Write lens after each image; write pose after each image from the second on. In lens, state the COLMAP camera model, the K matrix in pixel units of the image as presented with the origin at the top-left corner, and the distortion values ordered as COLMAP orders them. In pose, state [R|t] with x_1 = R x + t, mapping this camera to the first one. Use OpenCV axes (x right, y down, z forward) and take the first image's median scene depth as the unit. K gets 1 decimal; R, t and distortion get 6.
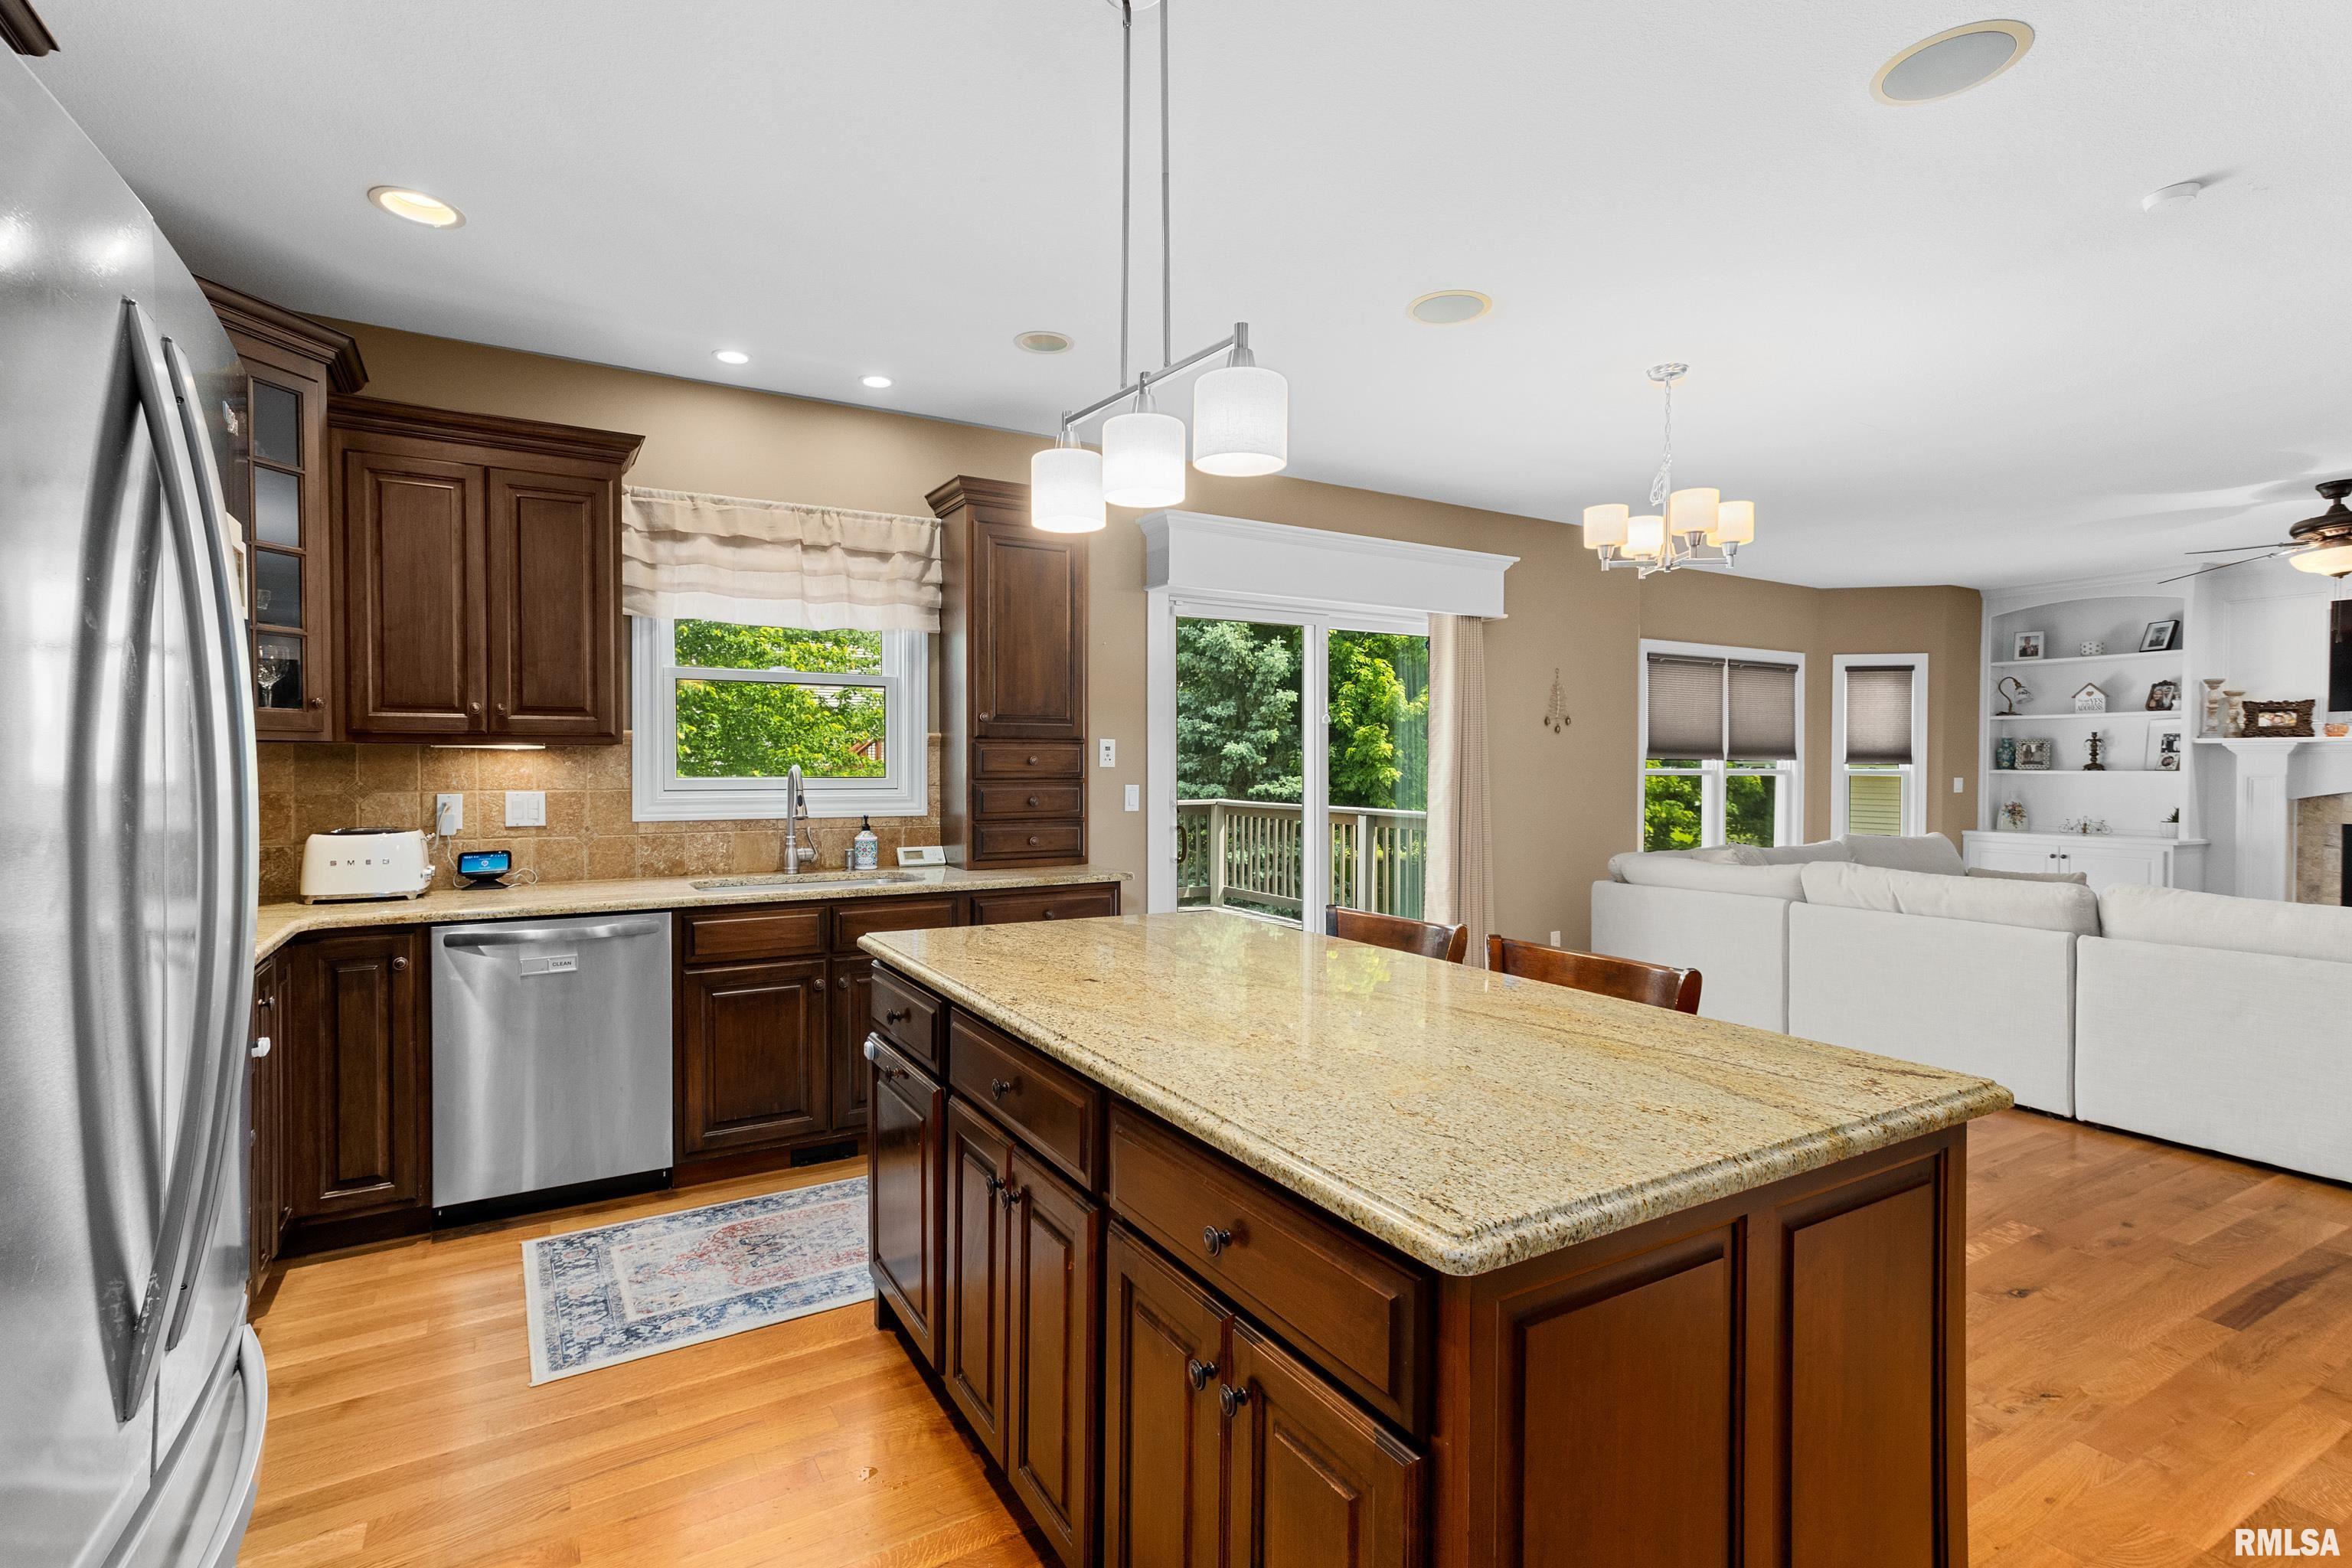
lens RADIAL K [[1102.0, 0, 1146.3], [0, 1102.0, 785.1], [0, 0, 1]] dist [-0.000501, 0.000226]
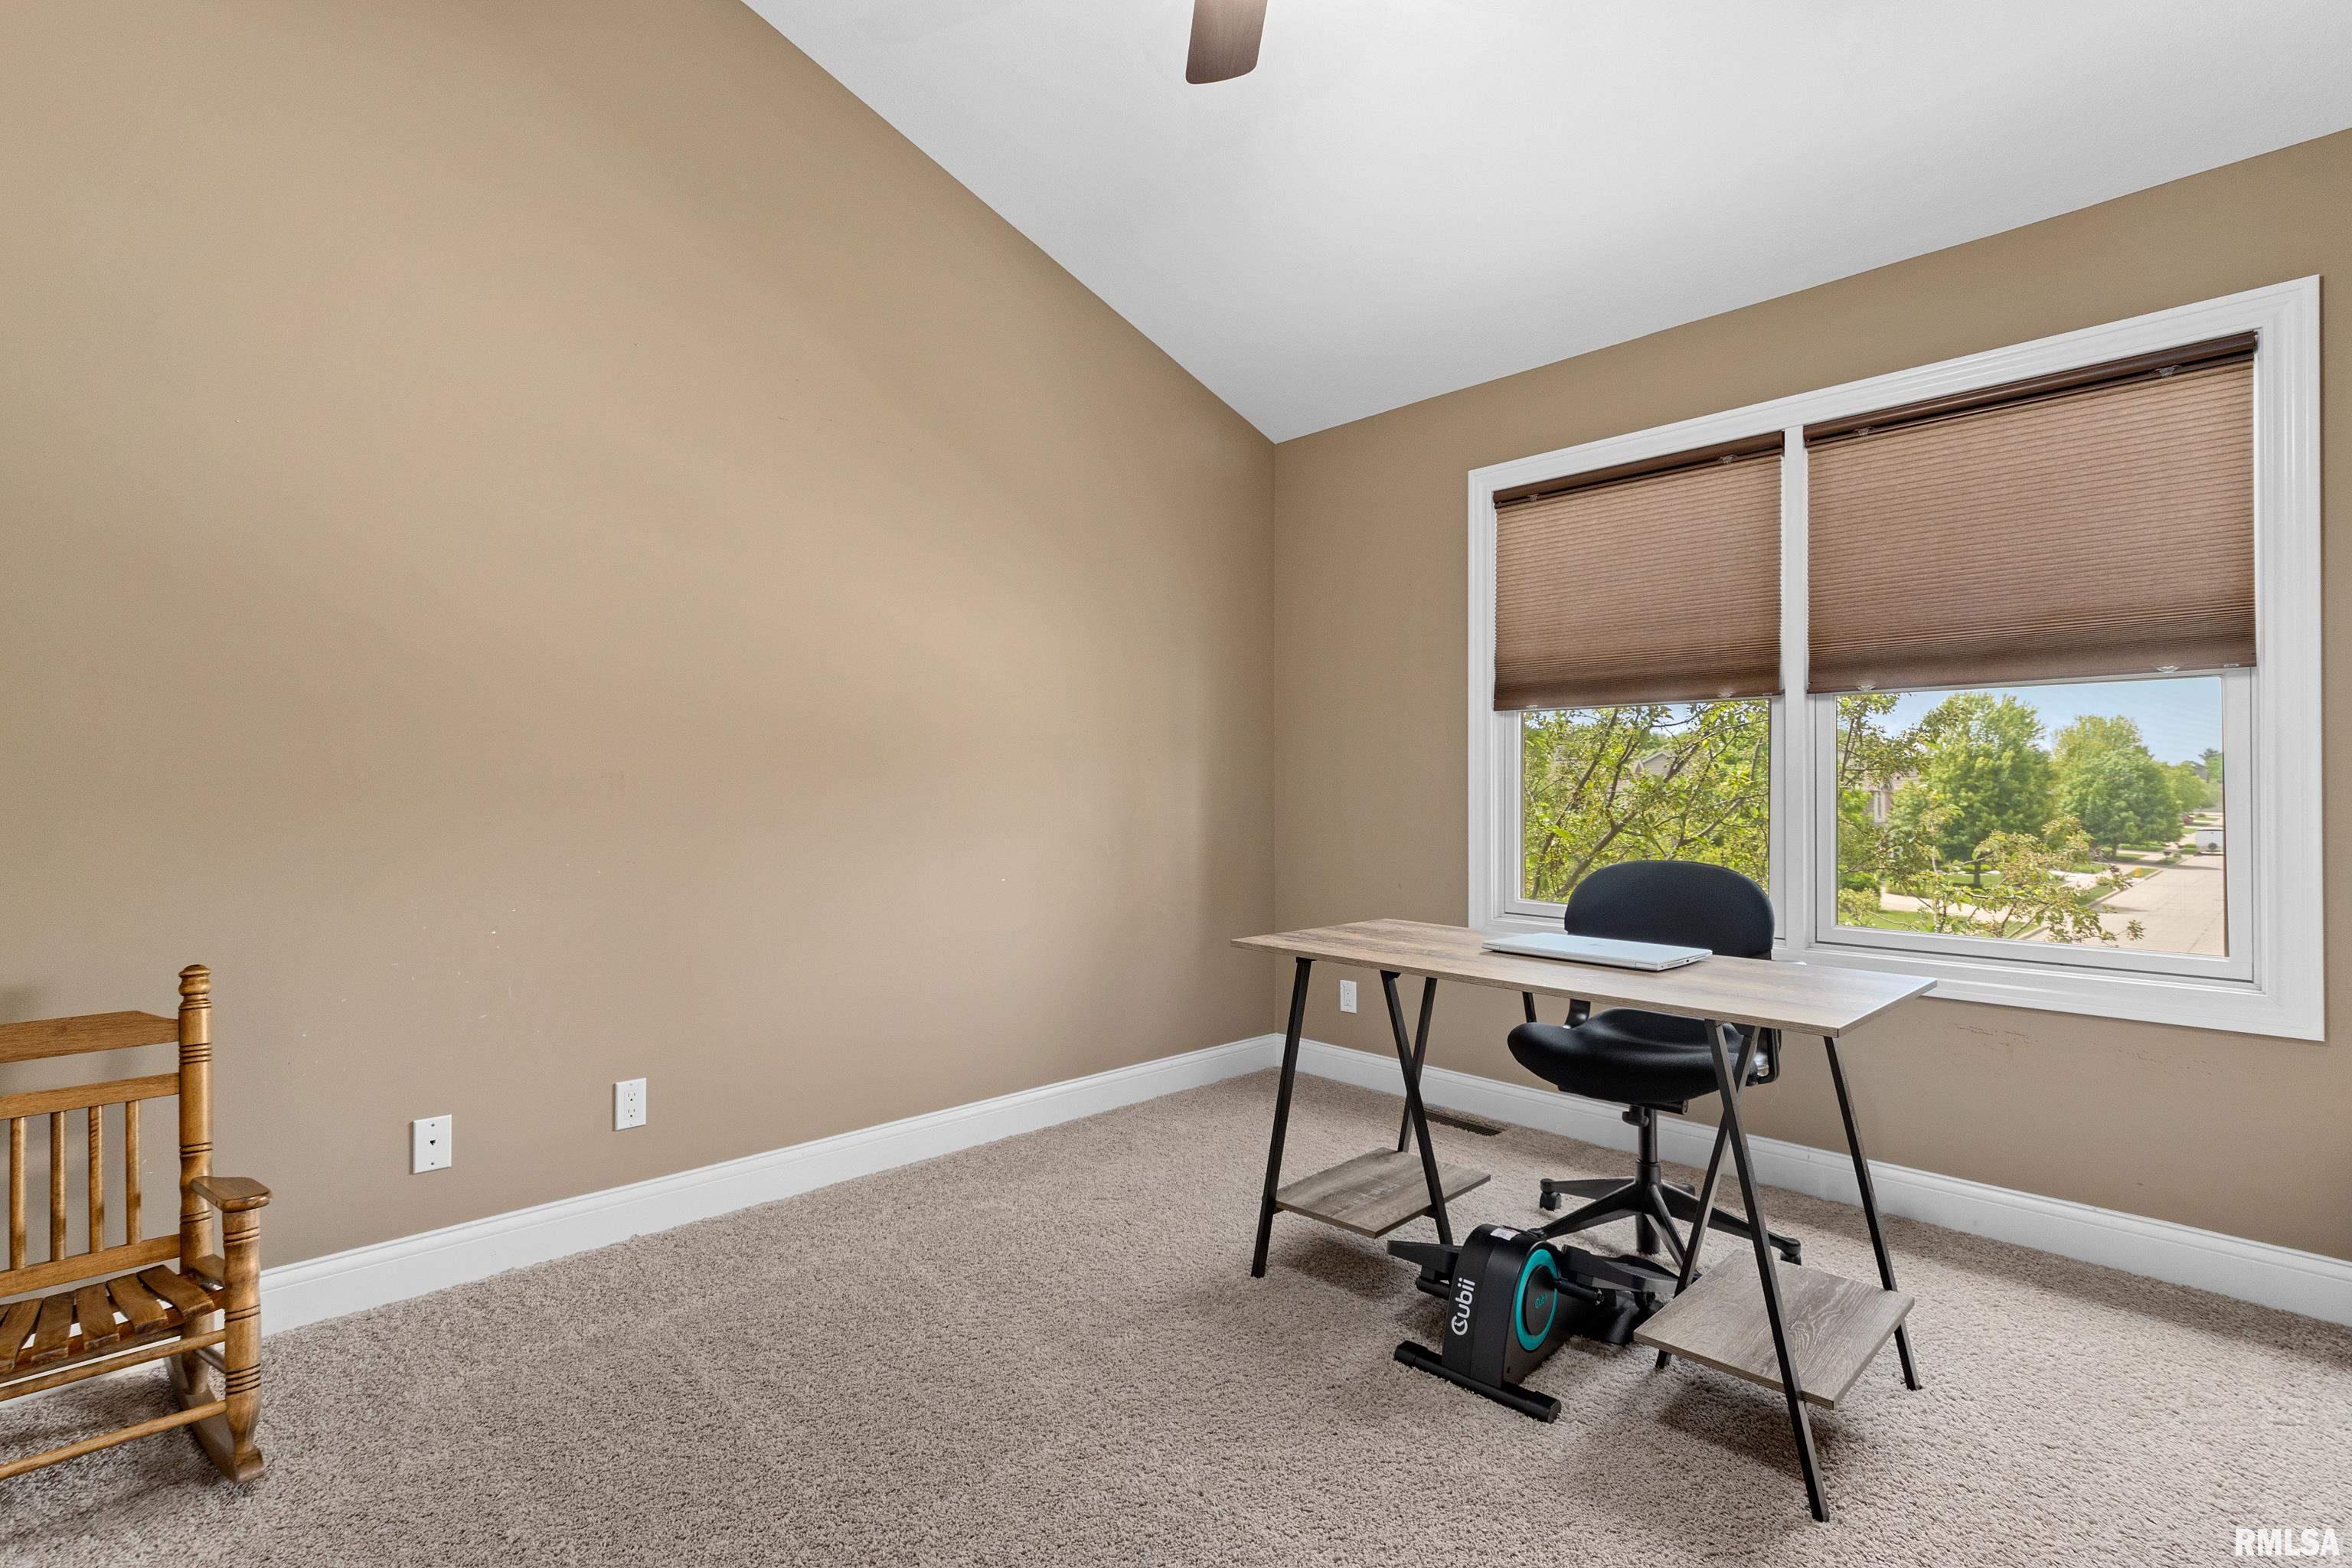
lens RADIAL K [[1102.0, 0, 1186.2], [0, 1102.0, 778.9], [0, 0, 1]] dist [-0.000501, 0.000226]
pose [[0.245430, -0.000979, -0.969414, 1.565612], [-0.019600, 0.999790, -0.005972, 0.023984], [0.969216, 0.020467, 0.245359, 1.313934]]
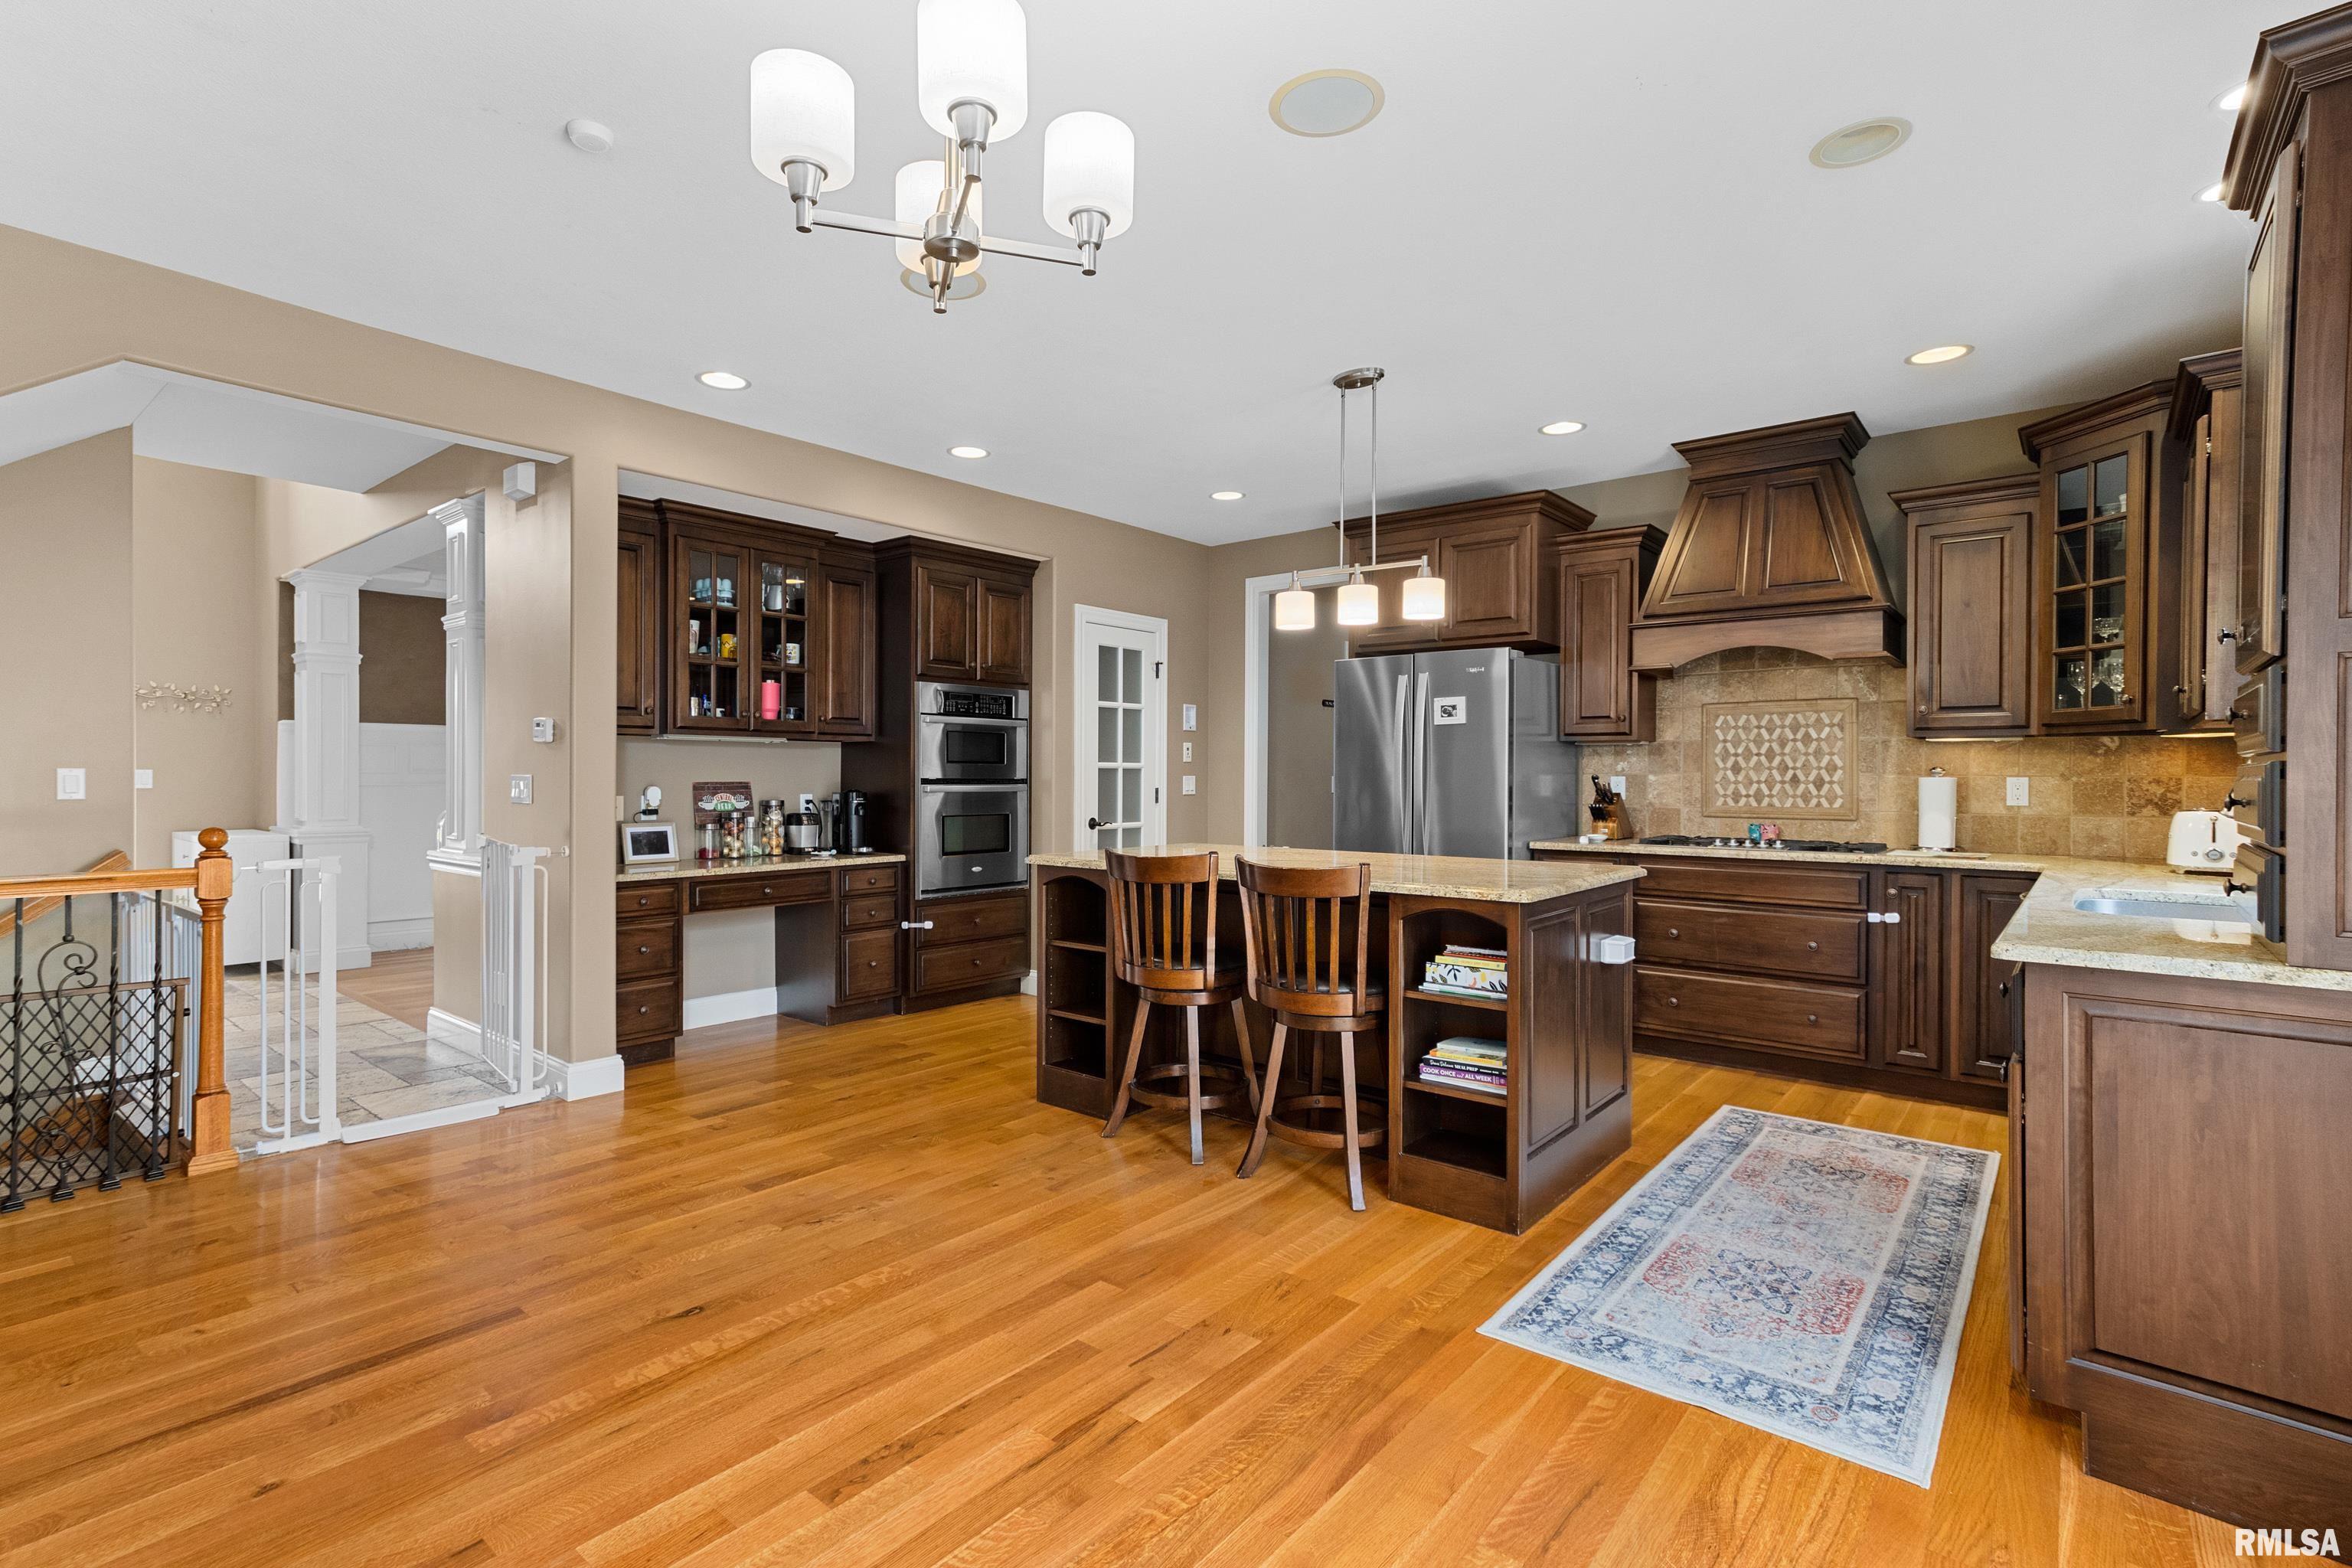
lens RADIAL K [[1102.0, 0, 1150.0], [0, 1102.0, 779.9], [0, 0, 1]] dist [-0.000501, 0.000226]
pose [[-0.943518, -0.003635, -0.331302, 0.478706], [-0.011283, 0.999712, 0.021166, 0.001104], [0.331130, 0.023708, -0.943287, 1.268307]]
